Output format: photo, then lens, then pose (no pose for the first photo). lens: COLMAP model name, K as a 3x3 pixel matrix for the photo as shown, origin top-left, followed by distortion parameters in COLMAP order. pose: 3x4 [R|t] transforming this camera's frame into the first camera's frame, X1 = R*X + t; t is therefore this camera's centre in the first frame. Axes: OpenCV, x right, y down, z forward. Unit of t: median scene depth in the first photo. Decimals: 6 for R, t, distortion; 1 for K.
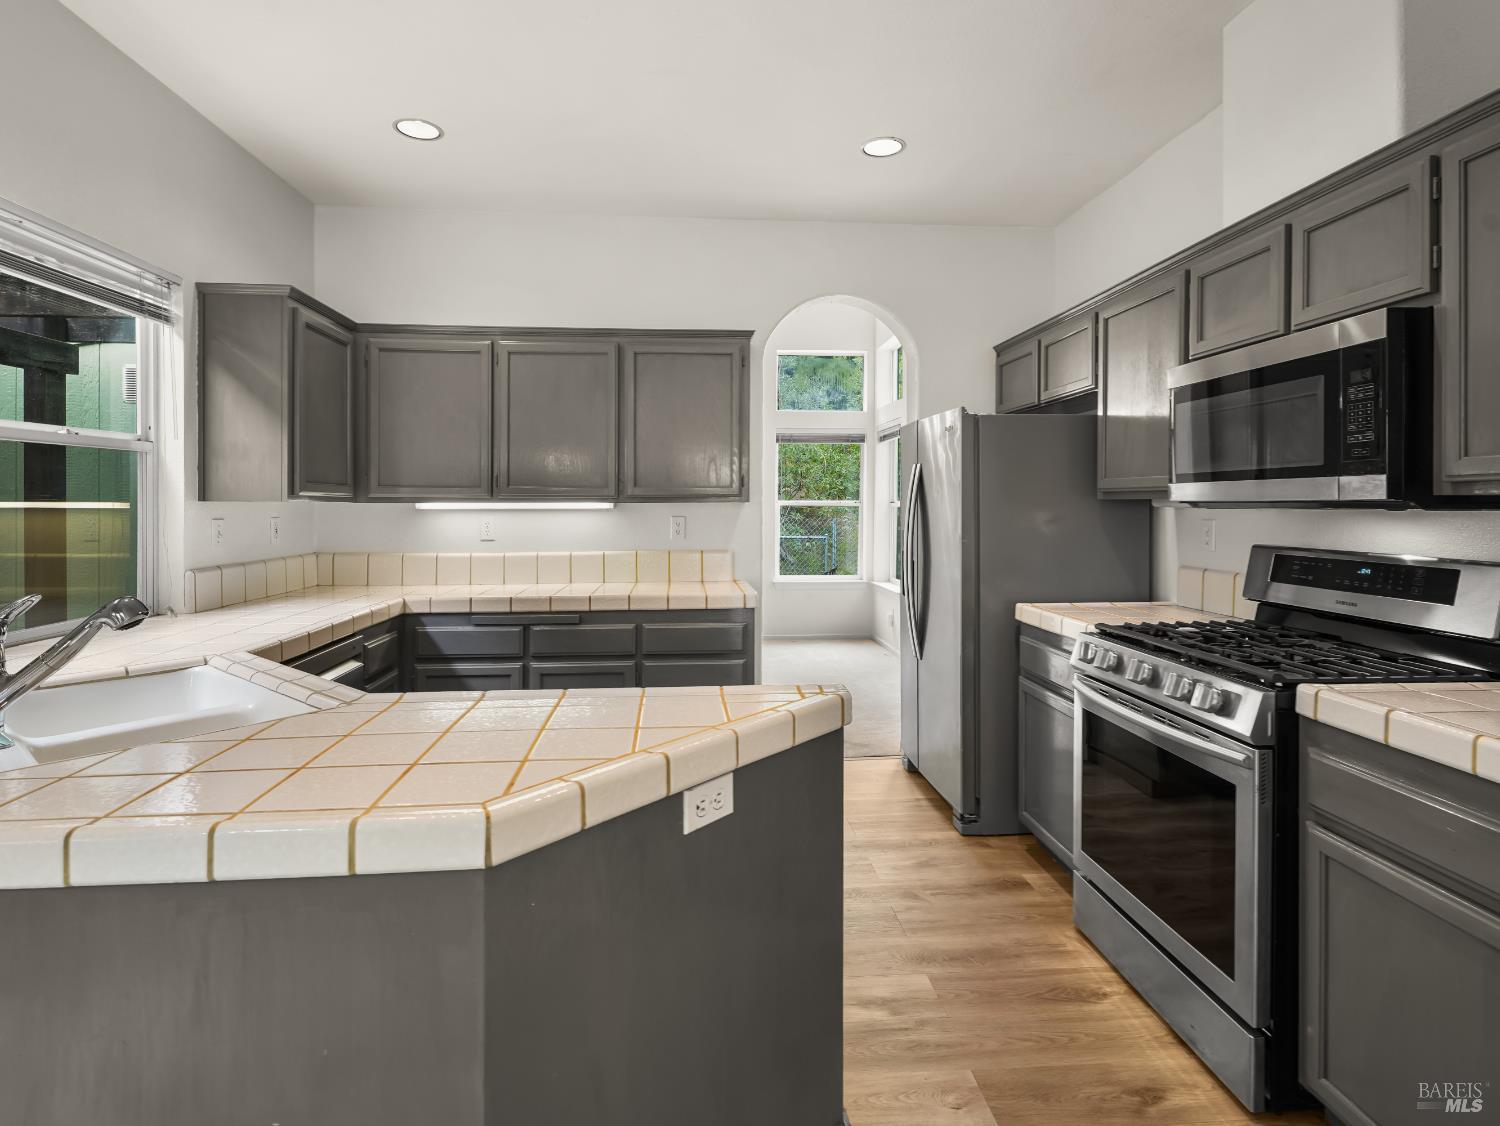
lens RADIAL K [[781.1, 0, 746.3], [0, 781.1, 507.5], [0, 0, 1]] dist [0.005489, 0.000592]
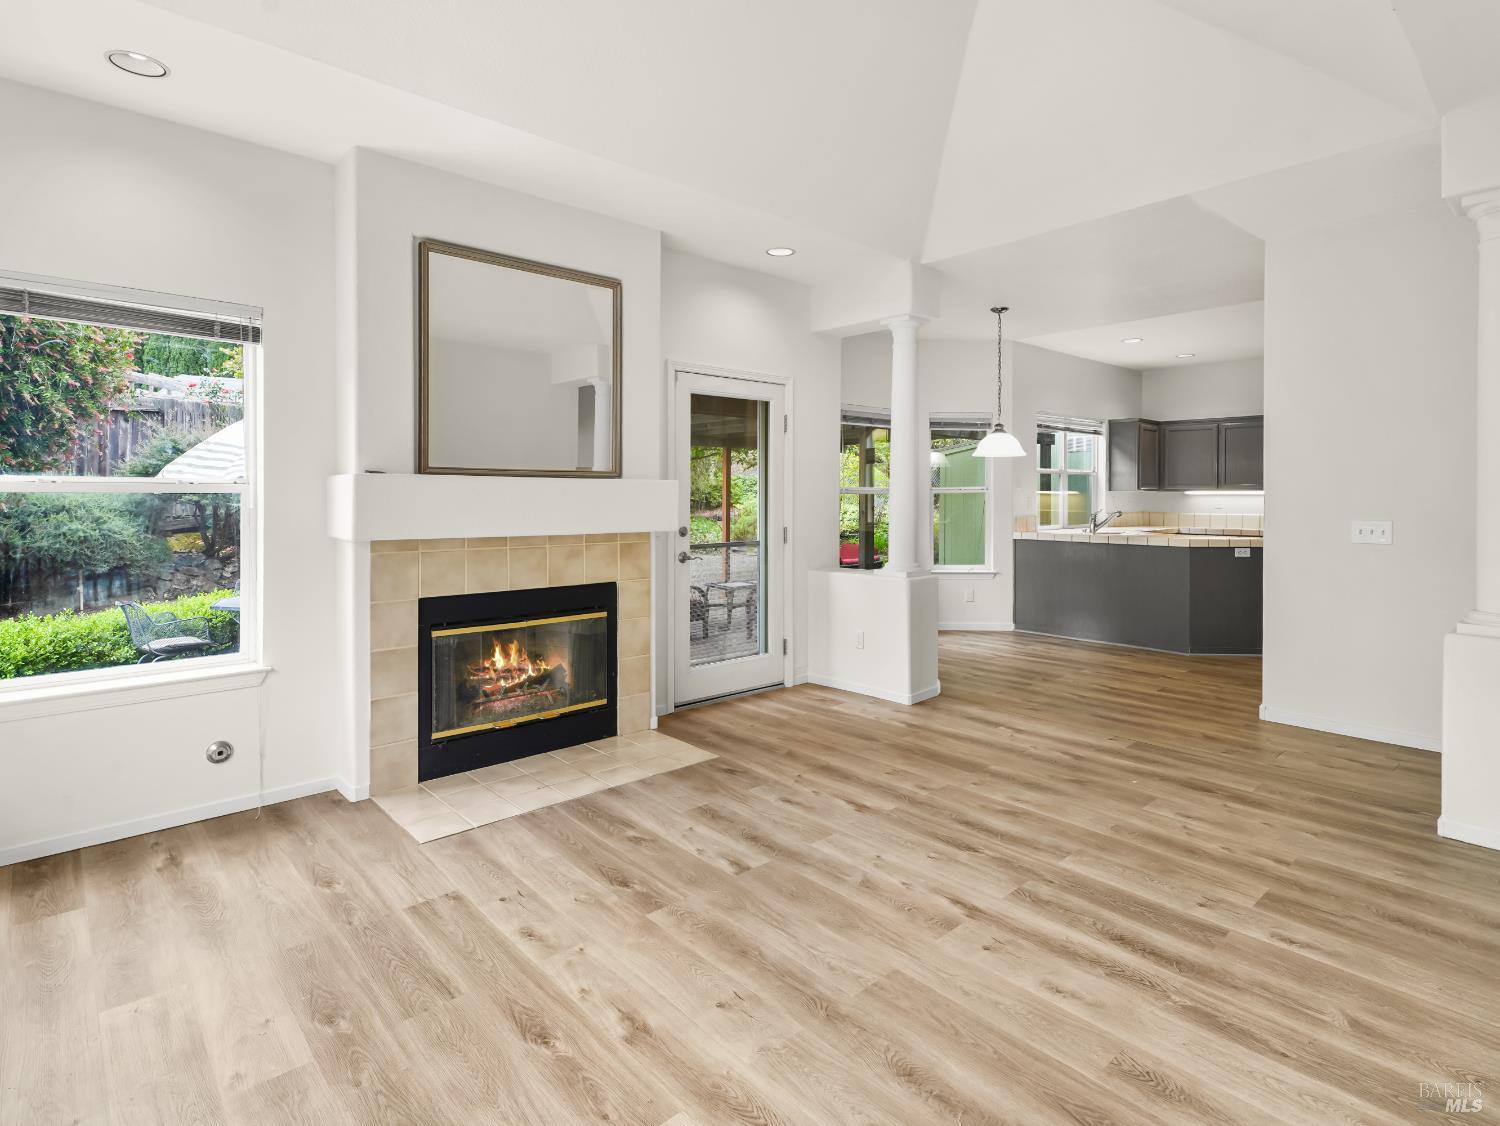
lens RADIAL K [[778.9, 0, 742.8], [0, 778.9, 502.3], [0, 0, 1]] dist [0.003801, -0.000041]
pose [[0.600708, 0.009943, -0.799406, 0.838924], [-0.004569, 0.999949, 0.009004, 0.014507], [0.799455, -0.001756, 0.600723, -1.882869]]
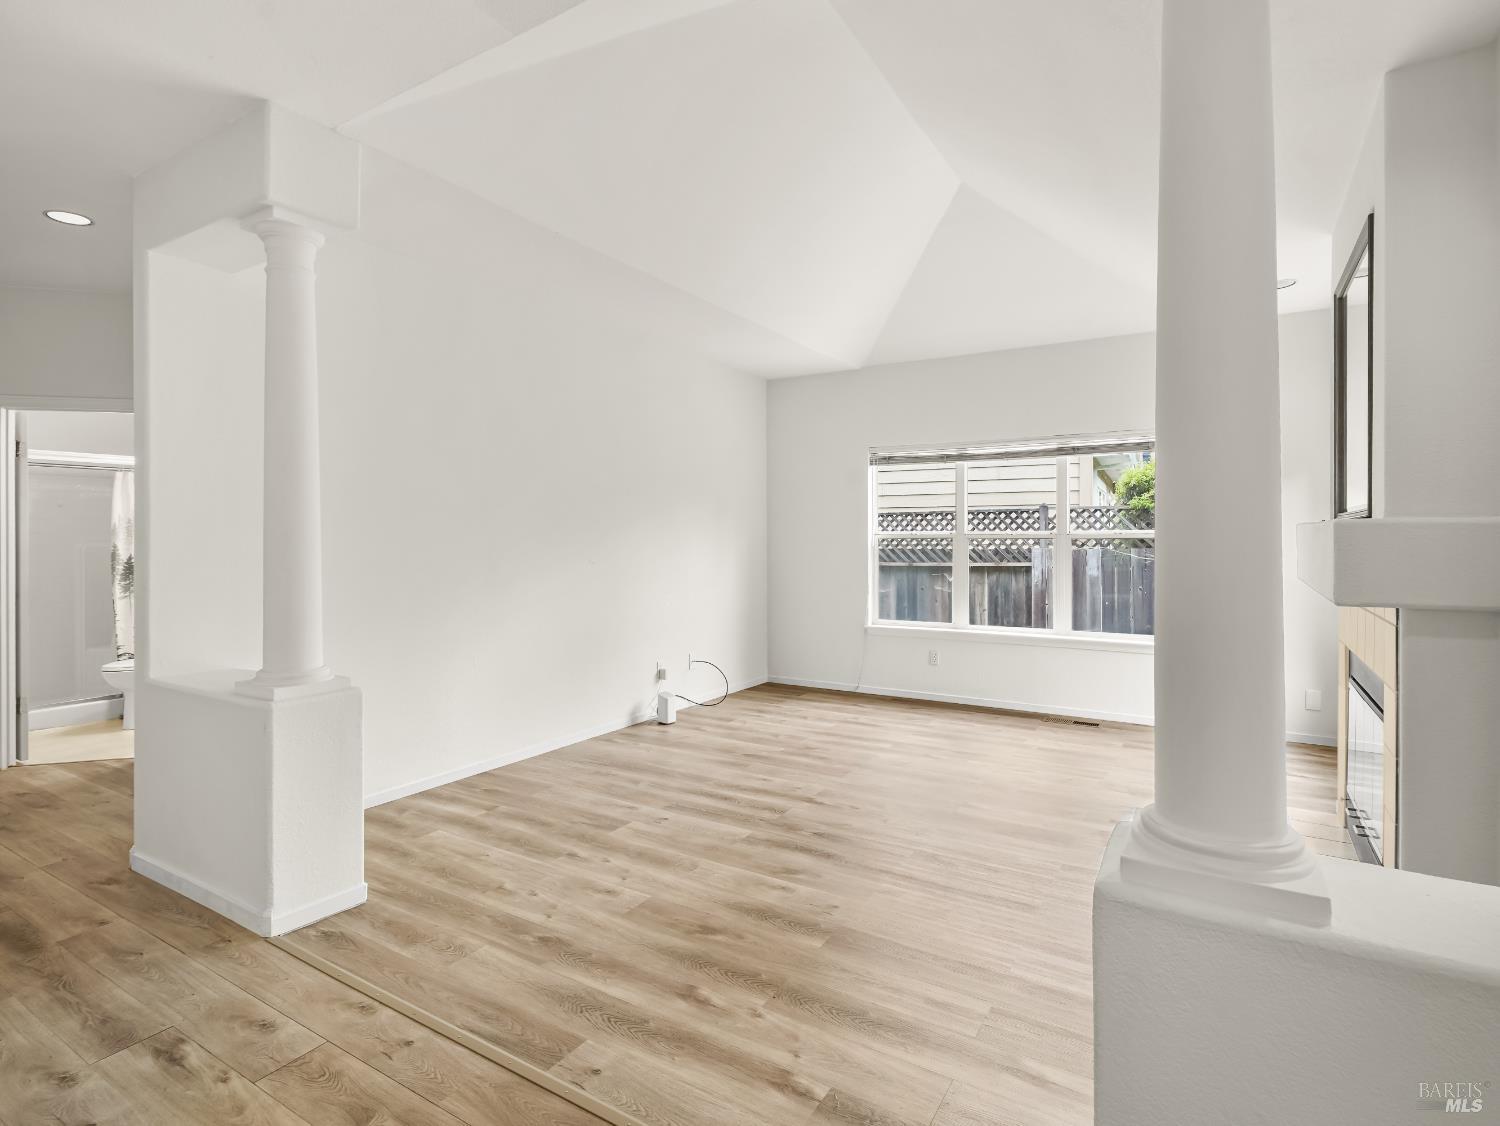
lens RADIAL K [[771.8, 0, 740.5], [0, 771.8, 530.7], [0, 0, 1]] dist [0.002791, 0.000863]
pose [[-0.801398, 0.005315, 0.598108, -0.342470], [0.004935, 0.999985, -0.002273, -0.001877], [-0.598112, 0.001130, -0.801412, -0.103768]]
